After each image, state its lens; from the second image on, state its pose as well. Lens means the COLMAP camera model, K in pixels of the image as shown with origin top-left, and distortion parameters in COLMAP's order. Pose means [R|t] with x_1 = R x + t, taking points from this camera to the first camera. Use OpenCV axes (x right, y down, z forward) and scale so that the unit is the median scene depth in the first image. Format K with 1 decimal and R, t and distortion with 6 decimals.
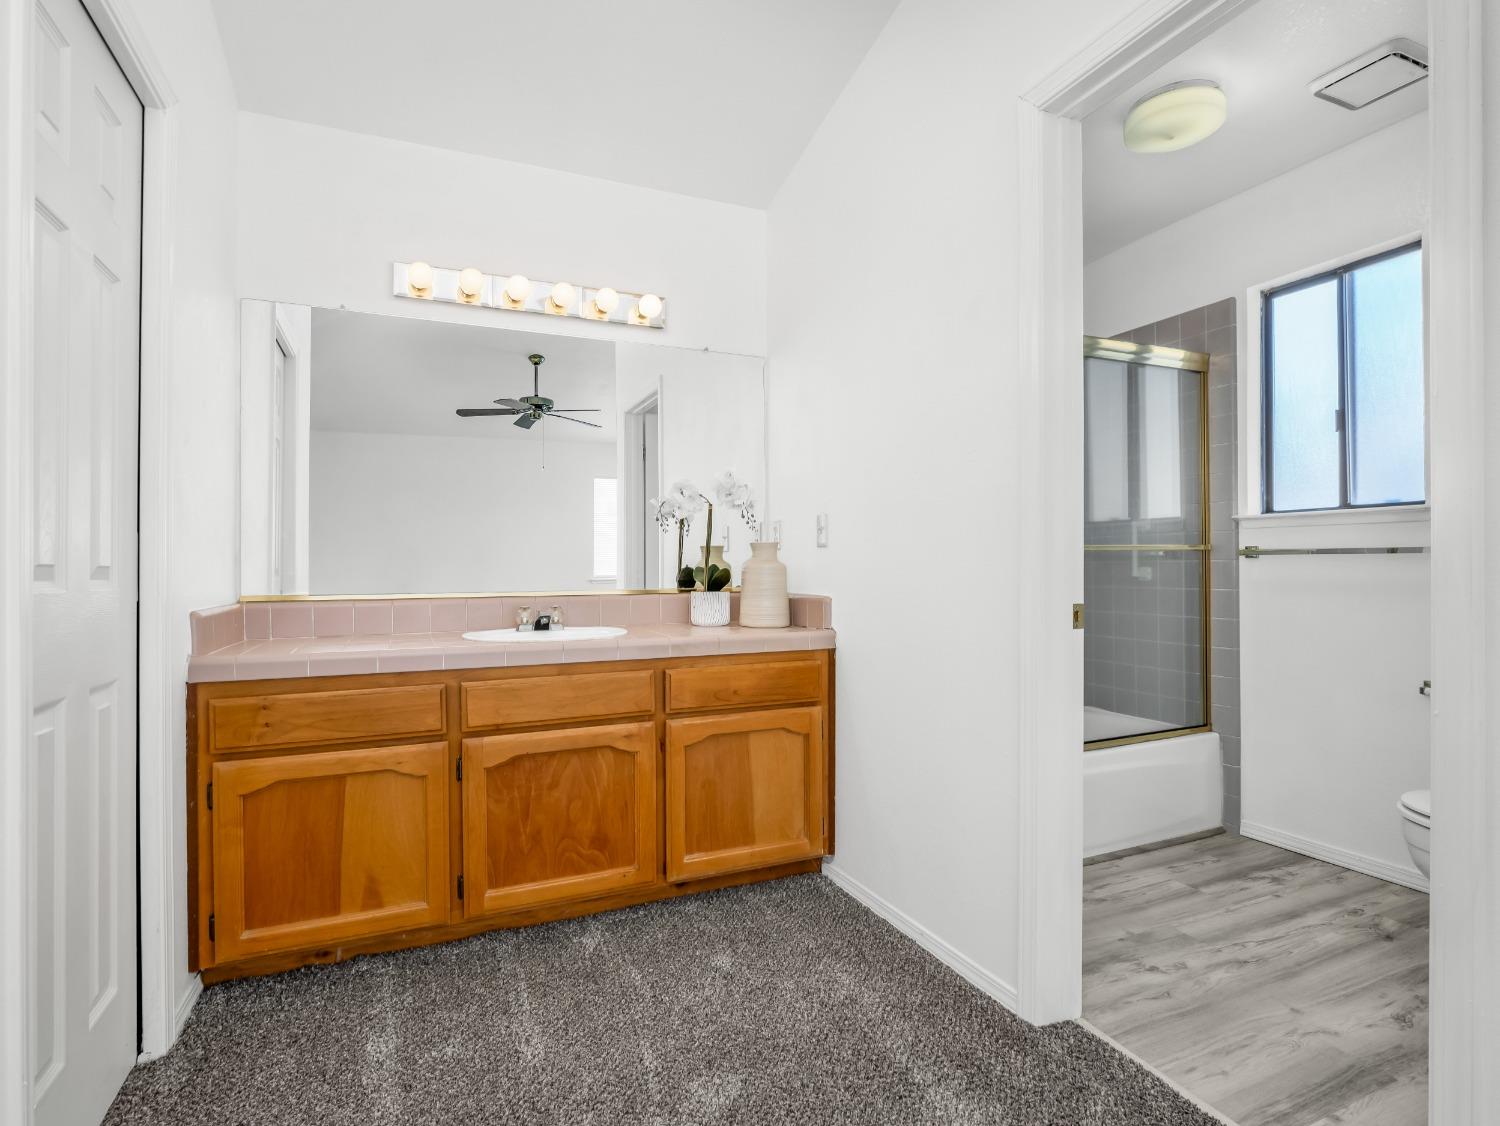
lens RADIAL K [[789.4, 0, 758.3], [0, 789.4, 556.4], [0, 0, 1]] dist [-0.010278, 0.001034]
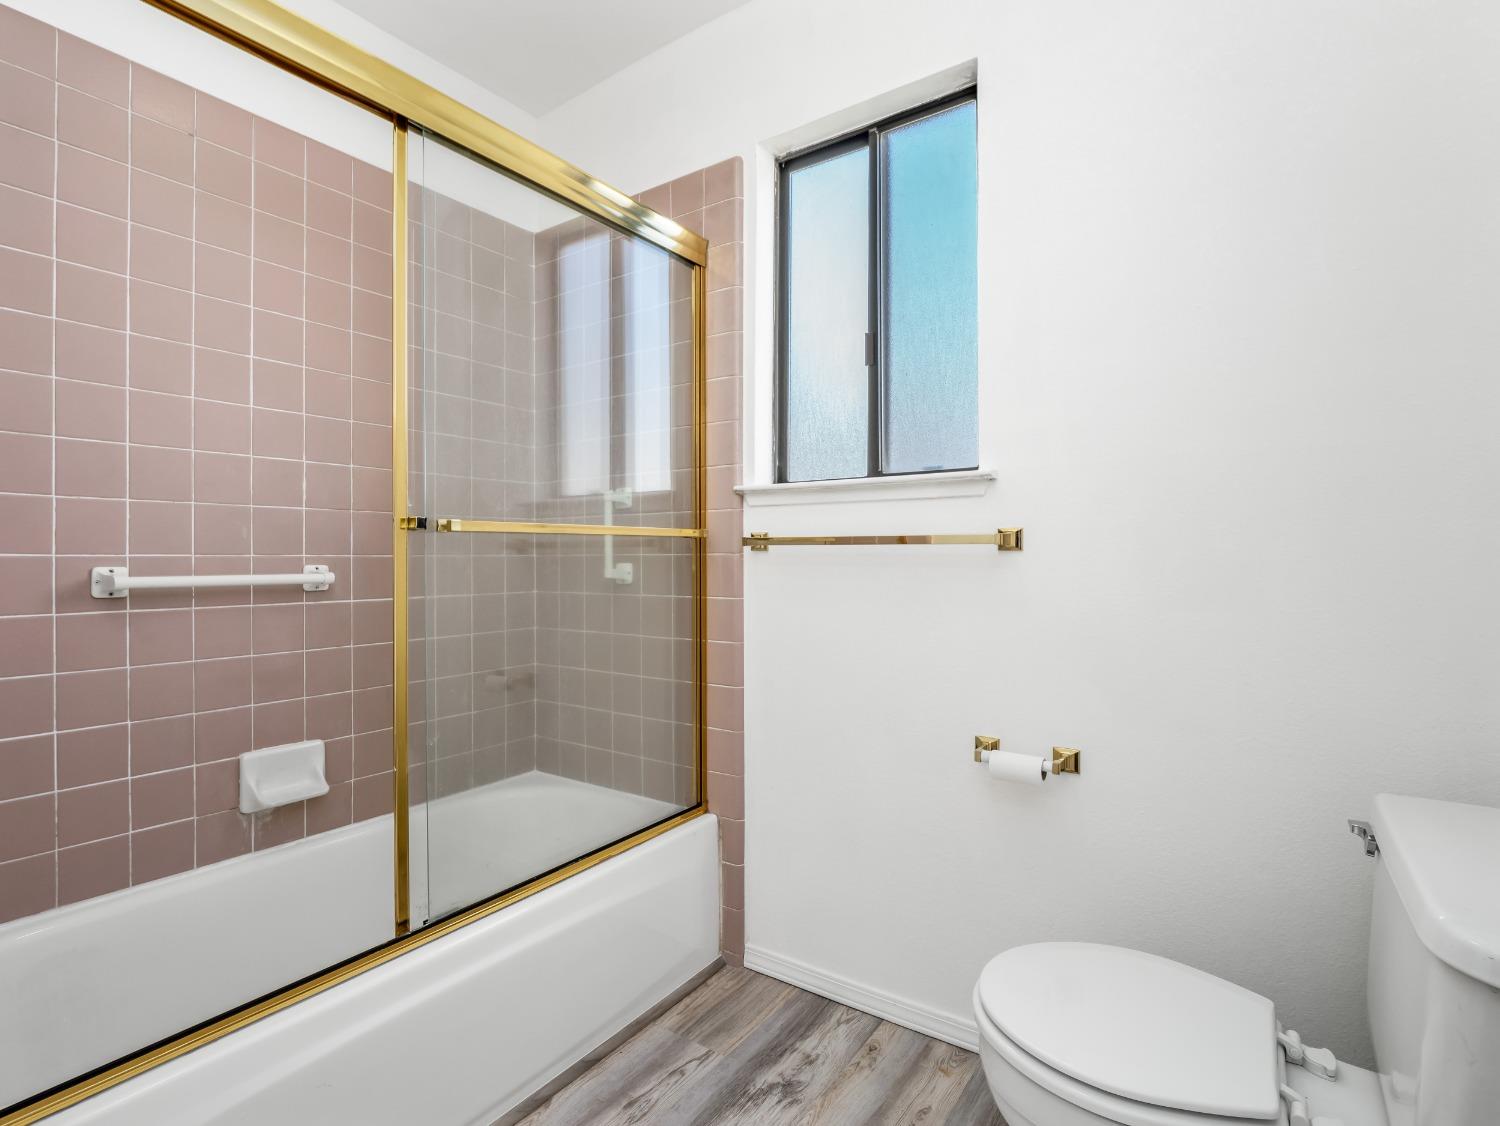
lens RADIAL K [[765.6, 0, 752.6], [0, 765.6, 557.7], [0, 0, 1]] dist [-0.014393, -0.000409]
pose [[0.864363, -0.005610, 0.502837, 0.295624], [-0.003698, 0.999840, 0.017512, -0.002743], [-0.502855, -0.016997, 0.864204, 0.442396]]
